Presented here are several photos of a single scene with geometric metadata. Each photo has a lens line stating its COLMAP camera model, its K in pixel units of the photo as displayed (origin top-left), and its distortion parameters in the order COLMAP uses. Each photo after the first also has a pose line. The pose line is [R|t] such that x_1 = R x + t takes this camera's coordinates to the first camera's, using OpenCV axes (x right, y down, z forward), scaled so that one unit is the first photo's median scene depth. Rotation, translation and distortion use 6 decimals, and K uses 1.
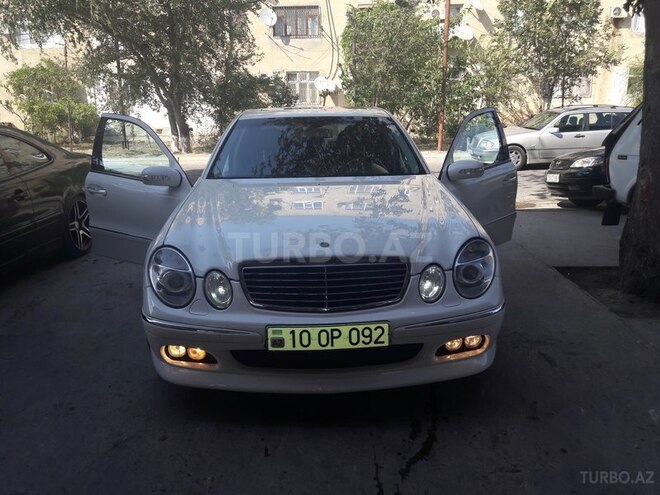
lens RADIAL K [[532.3, 0, 330.7], [0, 532.3, 238.9], [0, 0, 1]] dist [0.097234, -0.187986]
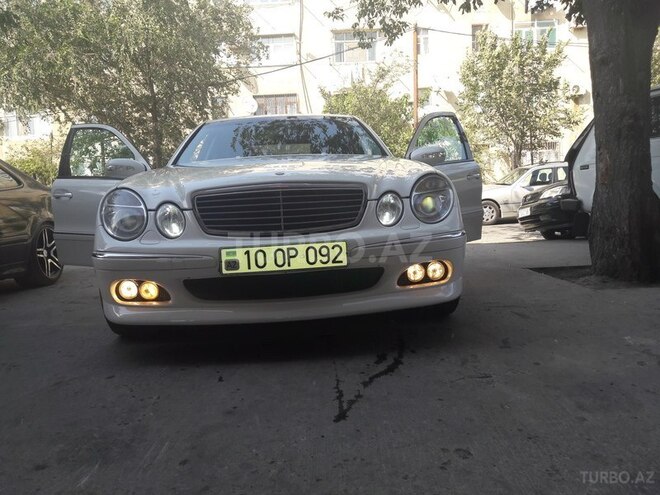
lens RADIAL K [[532.3, 0, 330.7], [0, 532.3, 238.9], [0, 0, 1]] dist [0.097234, -0.187986]
pose [[0.998923, -0.037282, 0.027610, 0.050847], [0.041372, 0.985162, -0.166565, 0.299315], [-0.020990, 0.167528, 0.985644, 0.036594]]
